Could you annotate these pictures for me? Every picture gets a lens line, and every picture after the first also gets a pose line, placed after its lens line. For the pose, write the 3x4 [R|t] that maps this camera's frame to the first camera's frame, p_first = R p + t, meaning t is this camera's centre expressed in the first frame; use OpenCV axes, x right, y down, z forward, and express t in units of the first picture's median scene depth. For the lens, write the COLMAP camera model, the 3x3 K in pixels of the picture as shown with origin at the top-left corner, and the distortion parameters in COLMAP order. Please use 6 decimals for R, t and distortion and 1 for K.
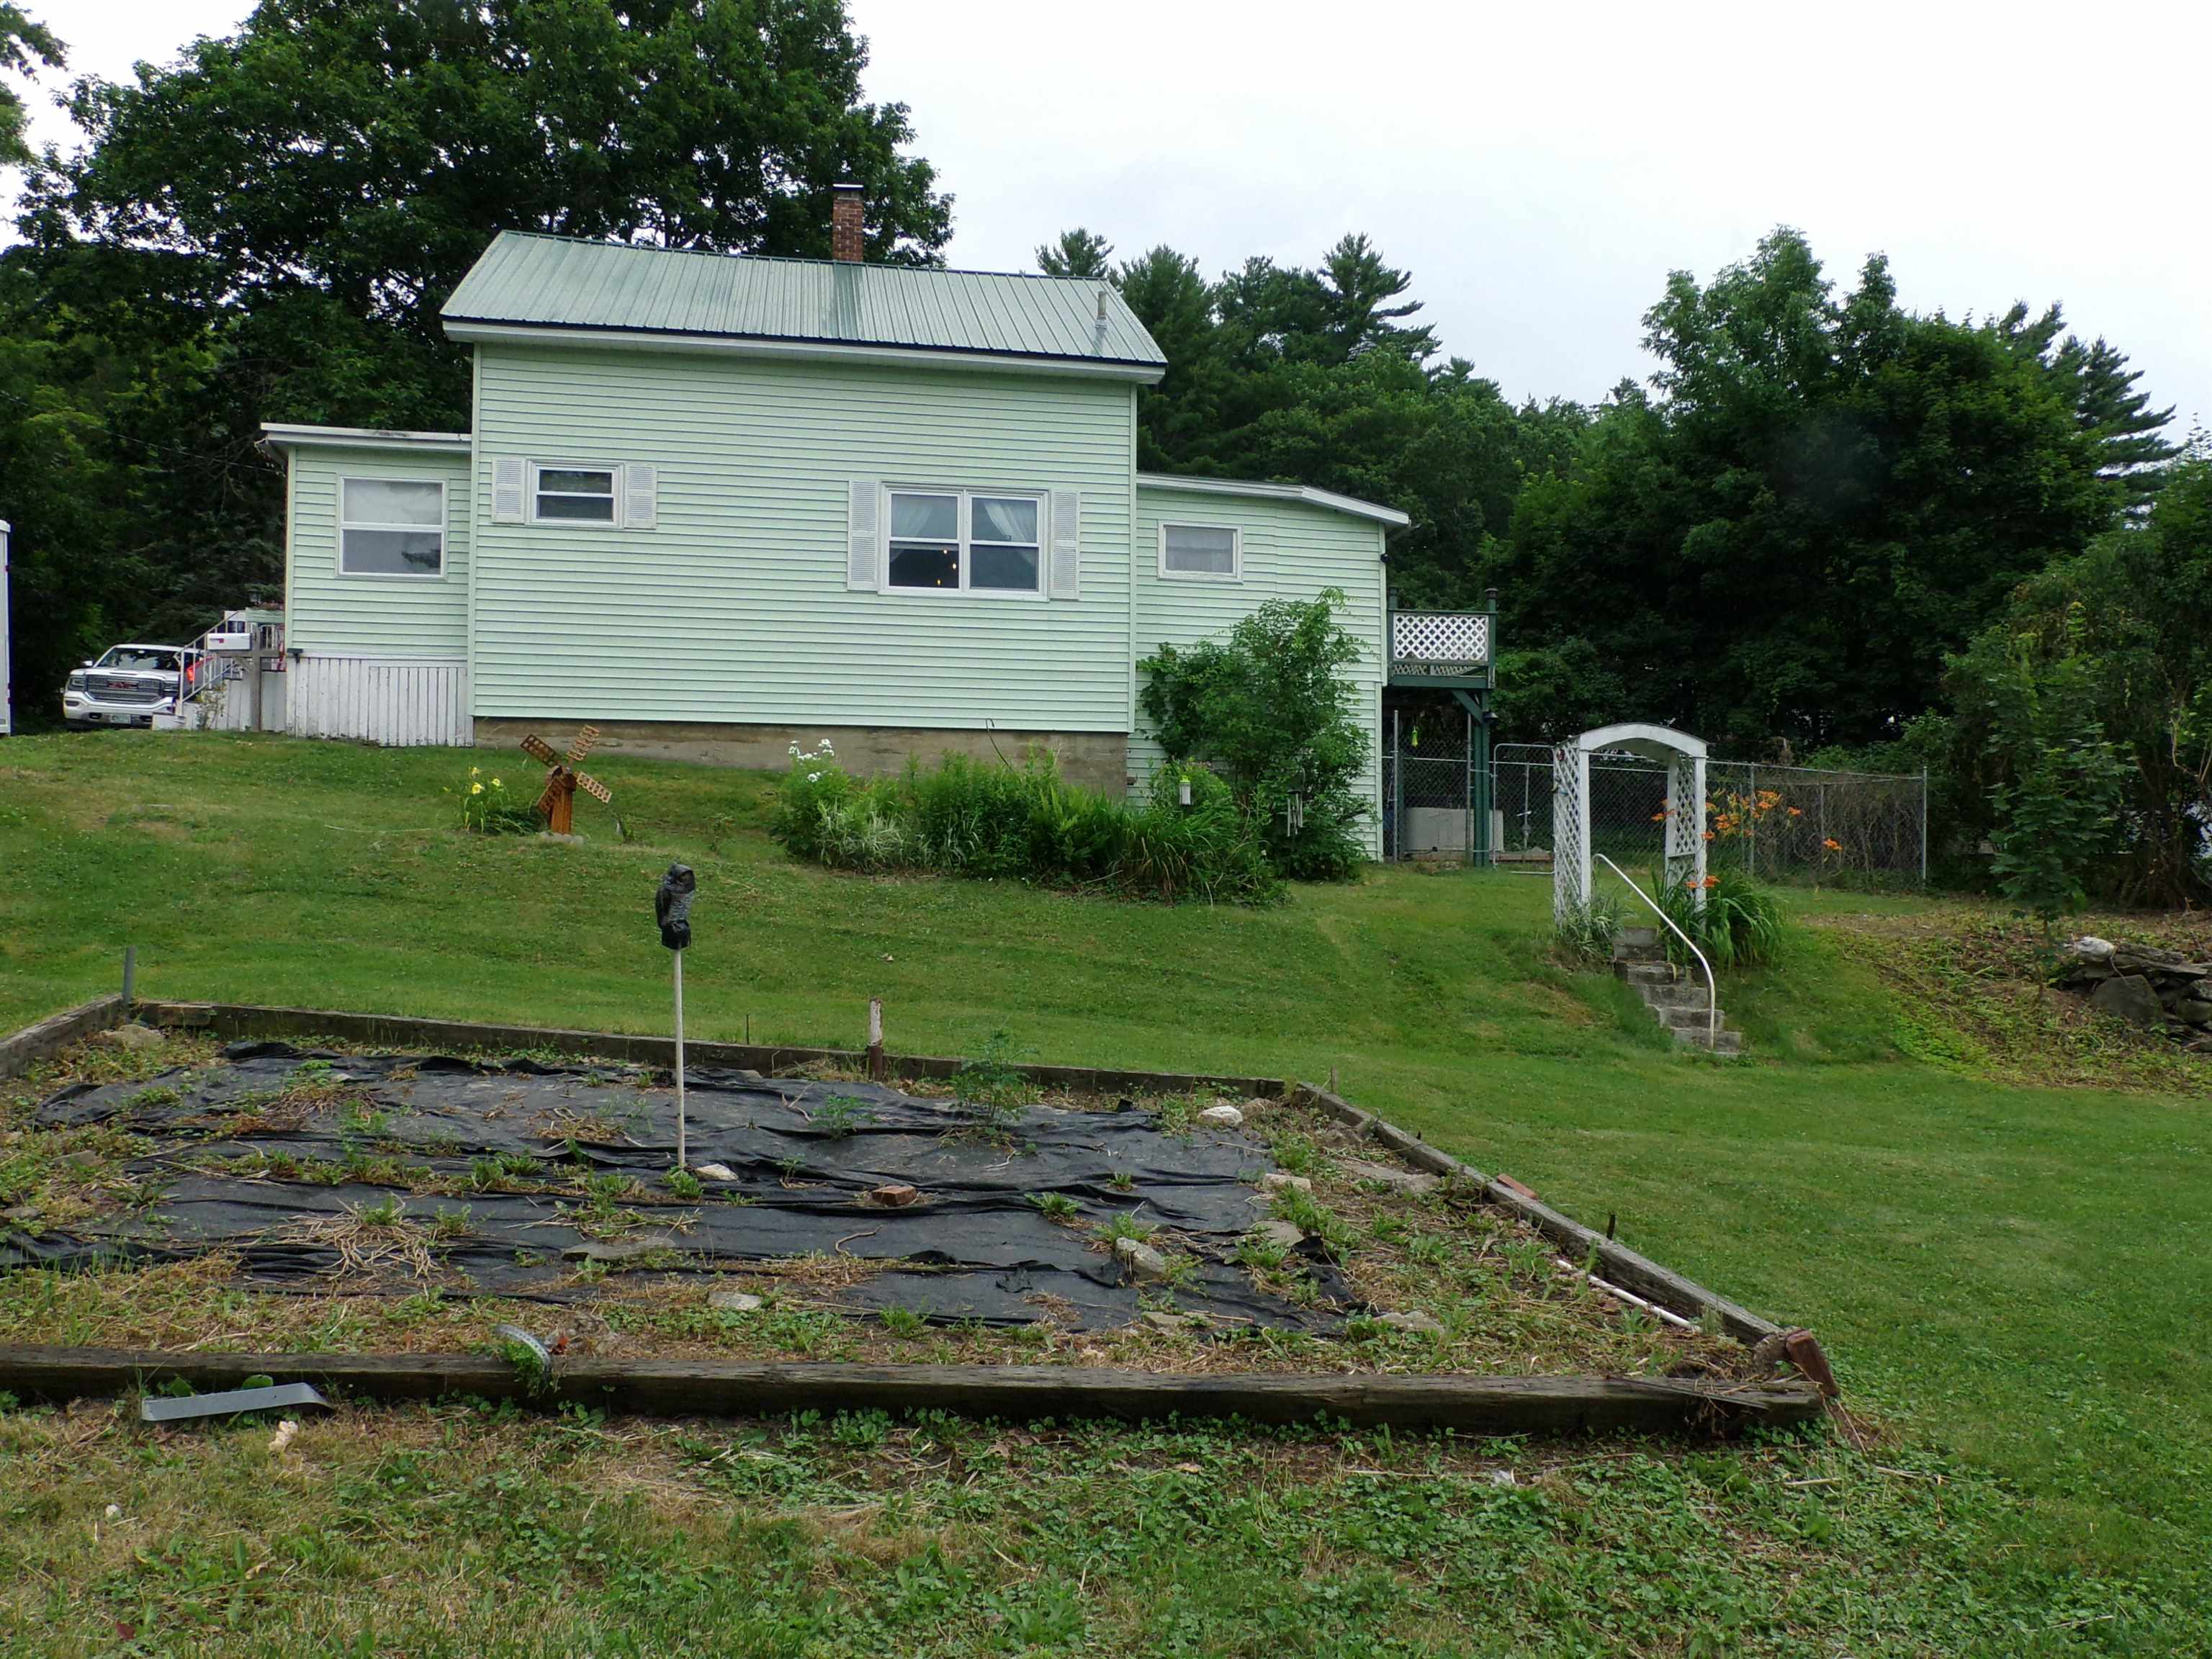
lens RADIAL K [[1705.5, 0, 1129.0], [0, 1705.5, 836.9], [0, 0, 1]] dist [-0.078821, 0.145368]
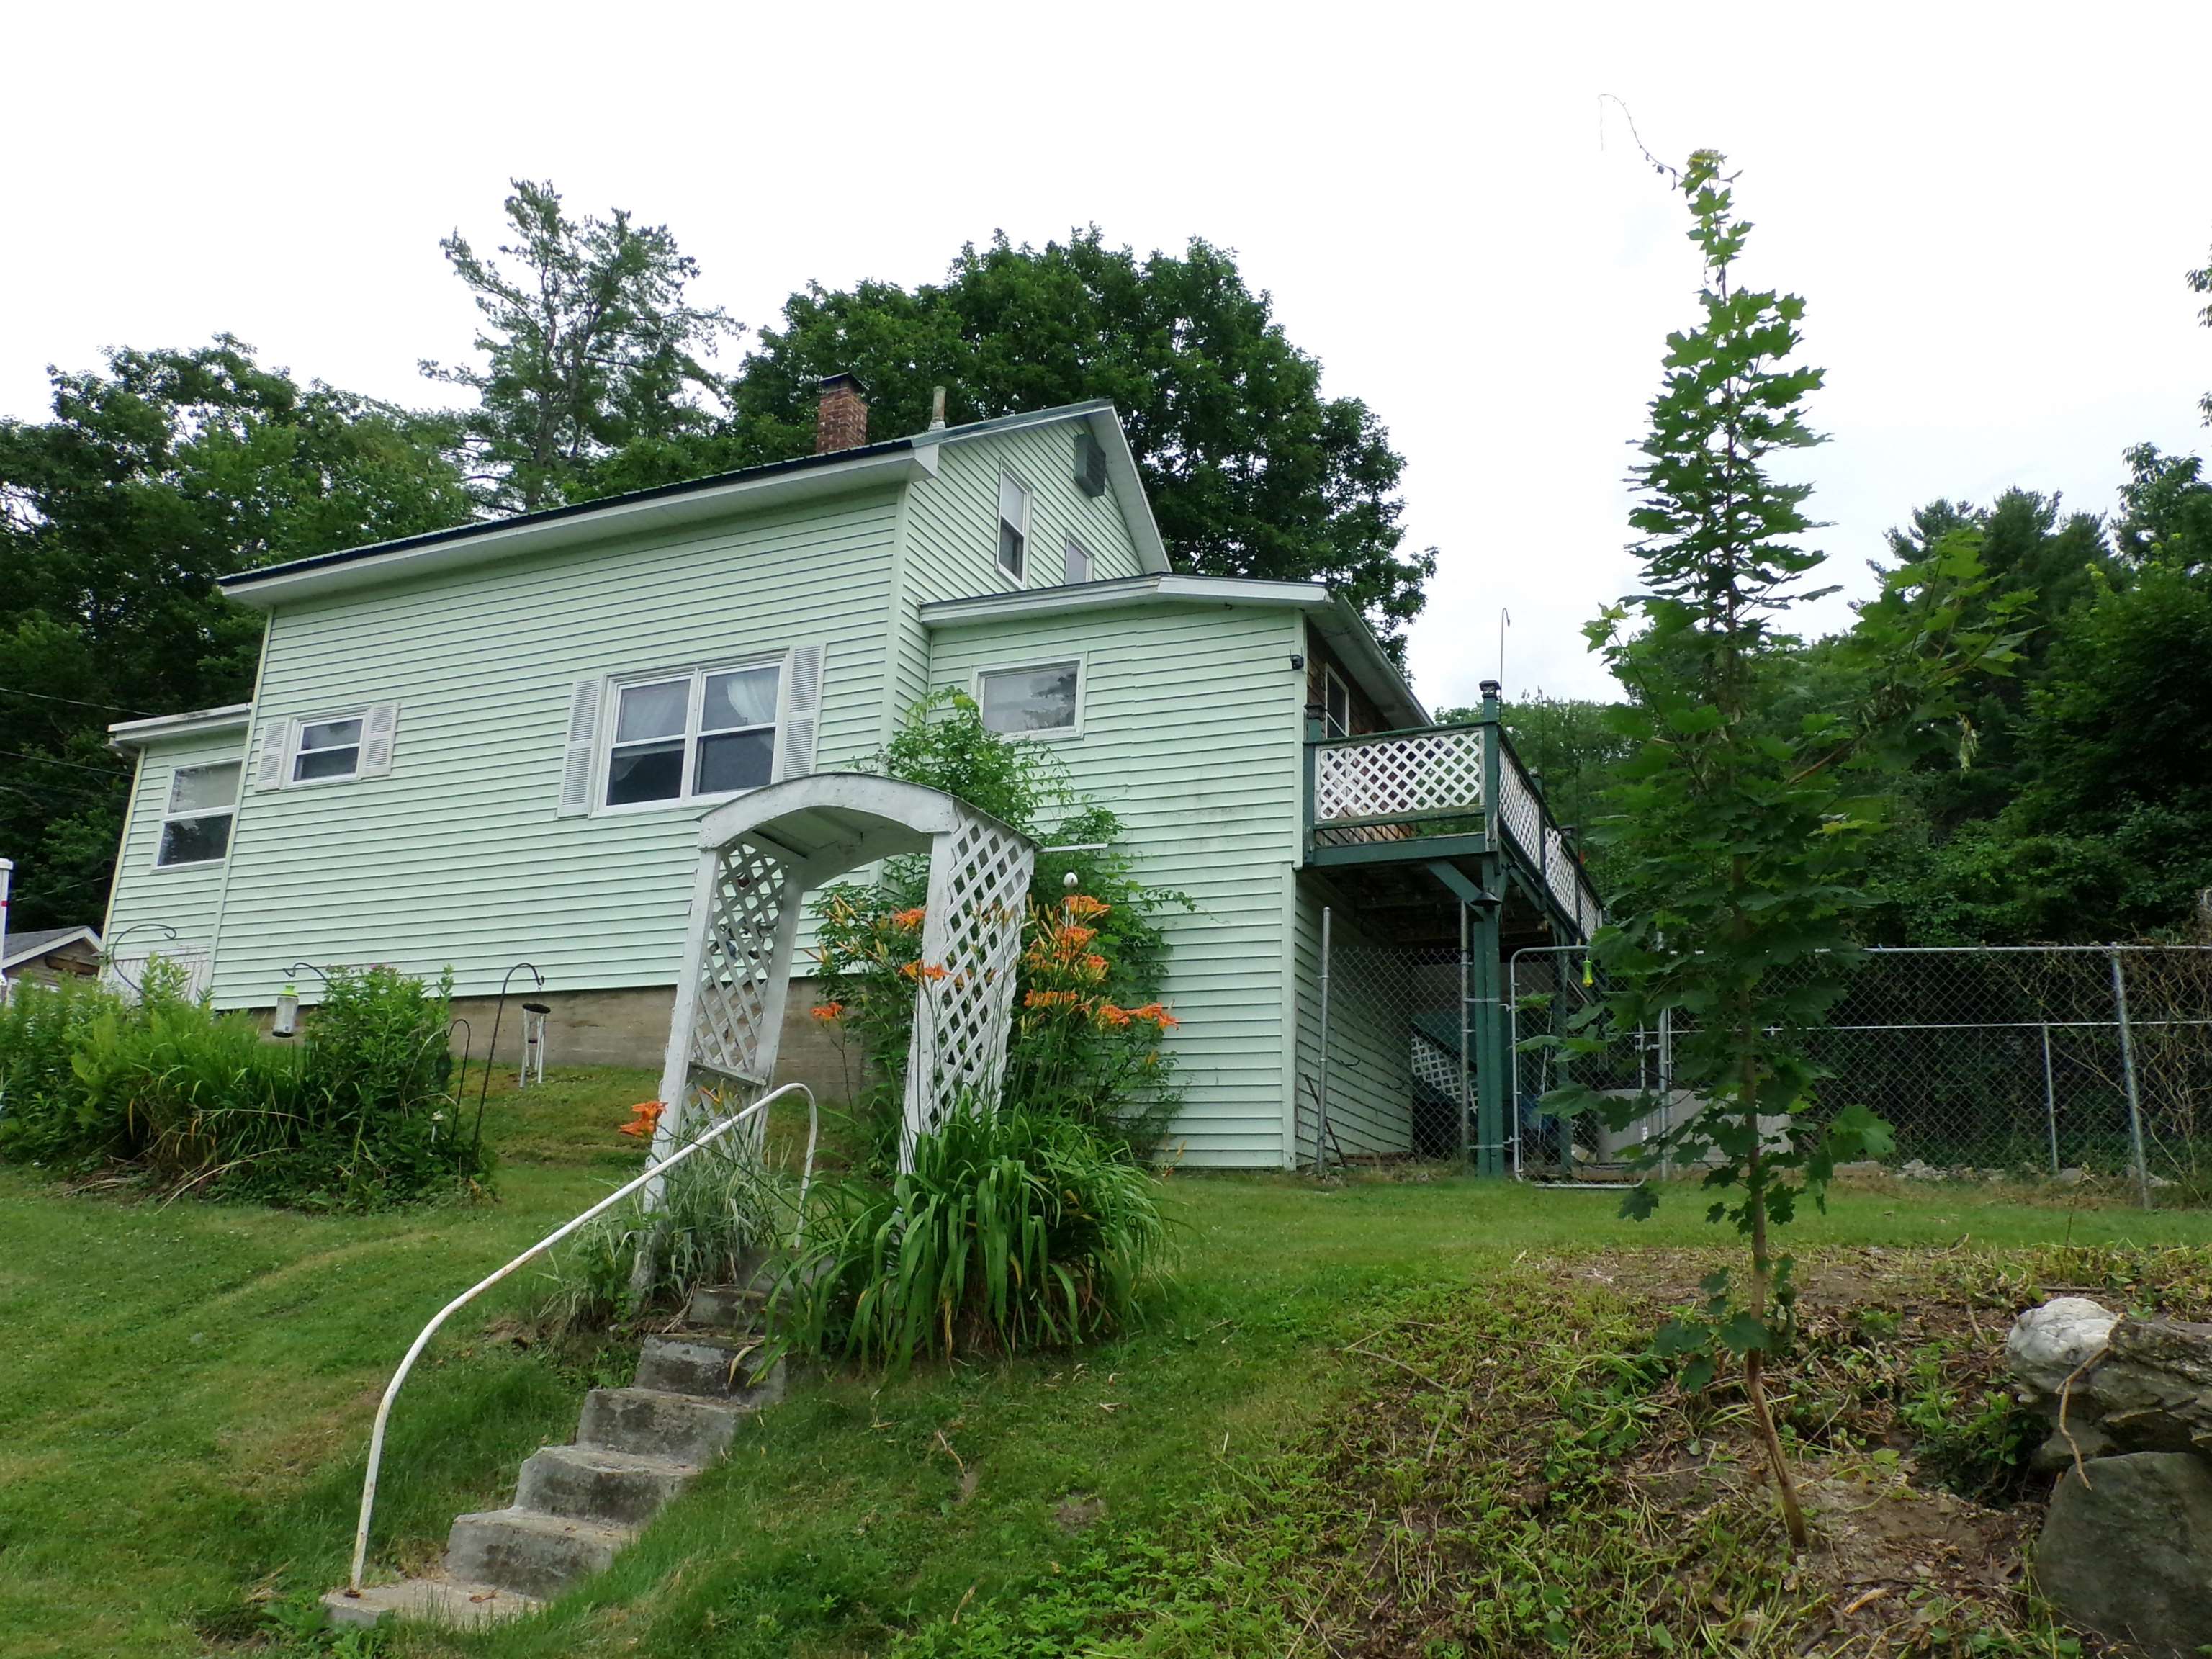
lens RADIAL K [[1705.5, 0, 1129.0], [0, 1705.5, 836.9], [0, 0, 1]] dist [-0.078821, 0.145368]
pose [[0.819359, -0.132726, -0.557706, 0.470909], [0.001143, 0.973207, -0.229929, 0.039602], [0.573280, 0.187757, 0.797557, 0.537290]]
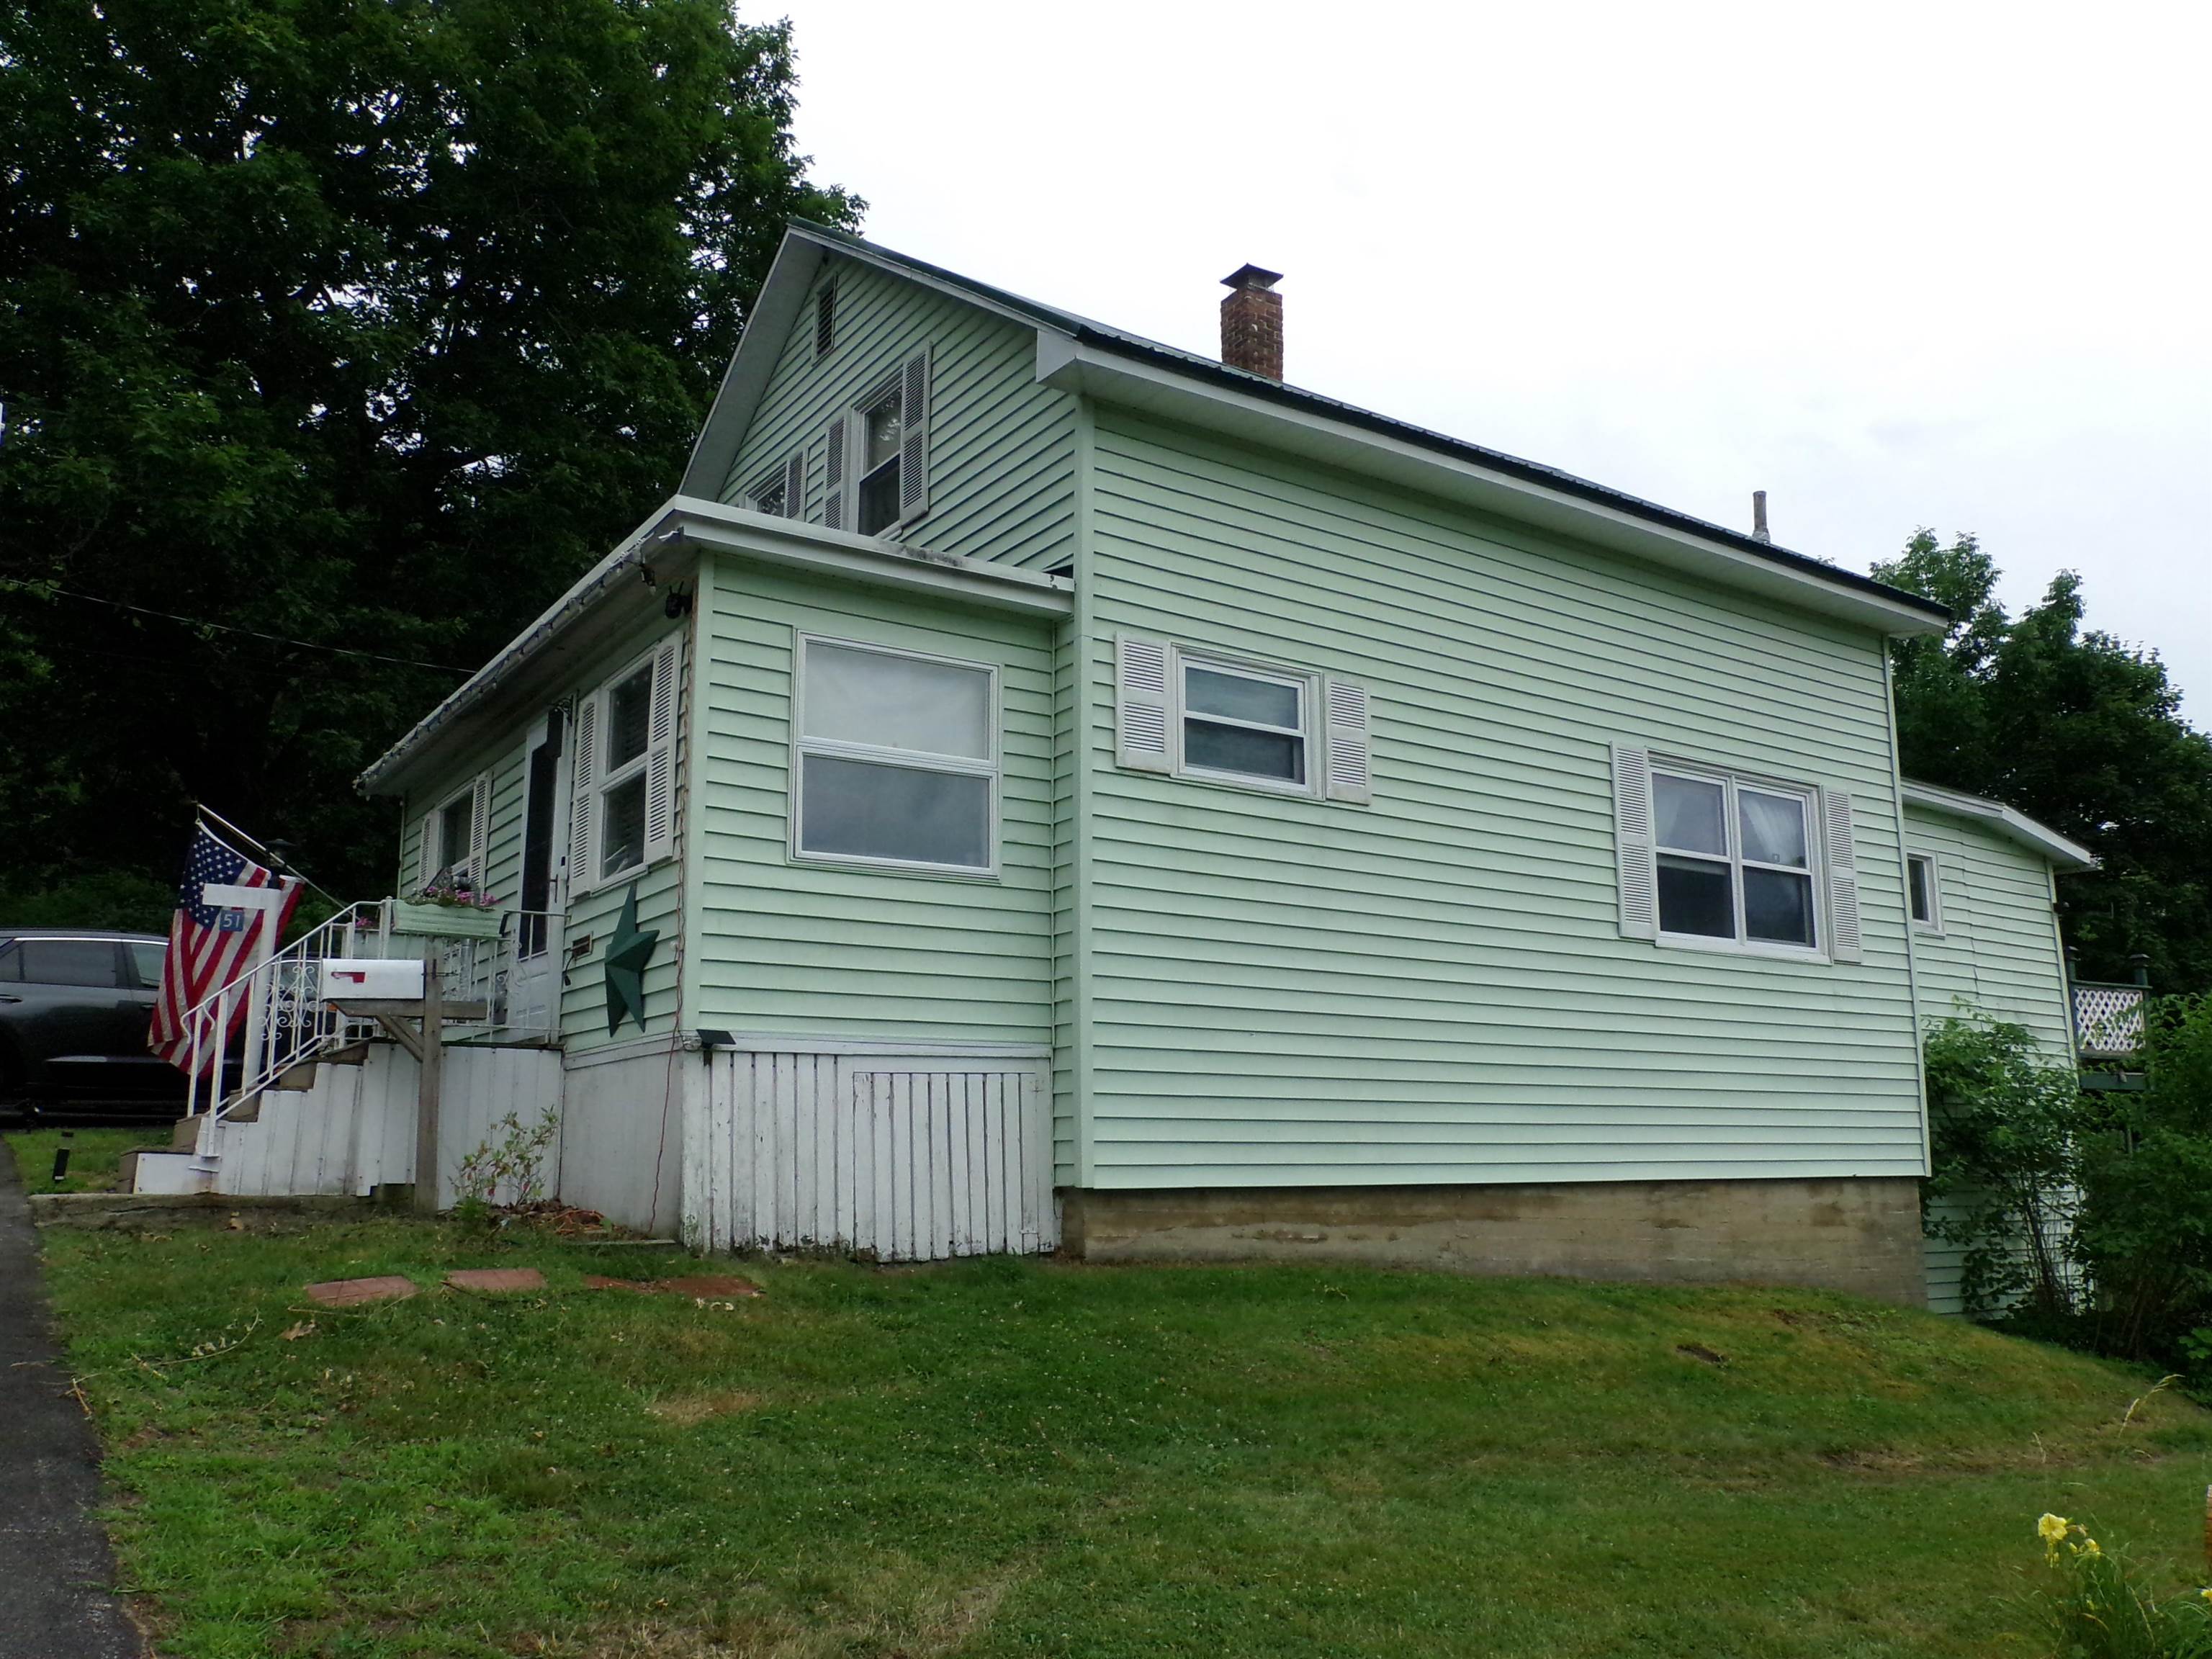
lens RADIAL K [[1705.5, 0, 1129.0], [0, 1705.5, 836.9], [0, 0, 1]] dist [-0.078821, 0.145368]
pose [[0.915550, 0.069356, 0.396178, -0.539398], [-0.016196, 0.990578, -0.135986, -0.098619], [-0.401877, 0.118085, 0.908048, 0.549127]]
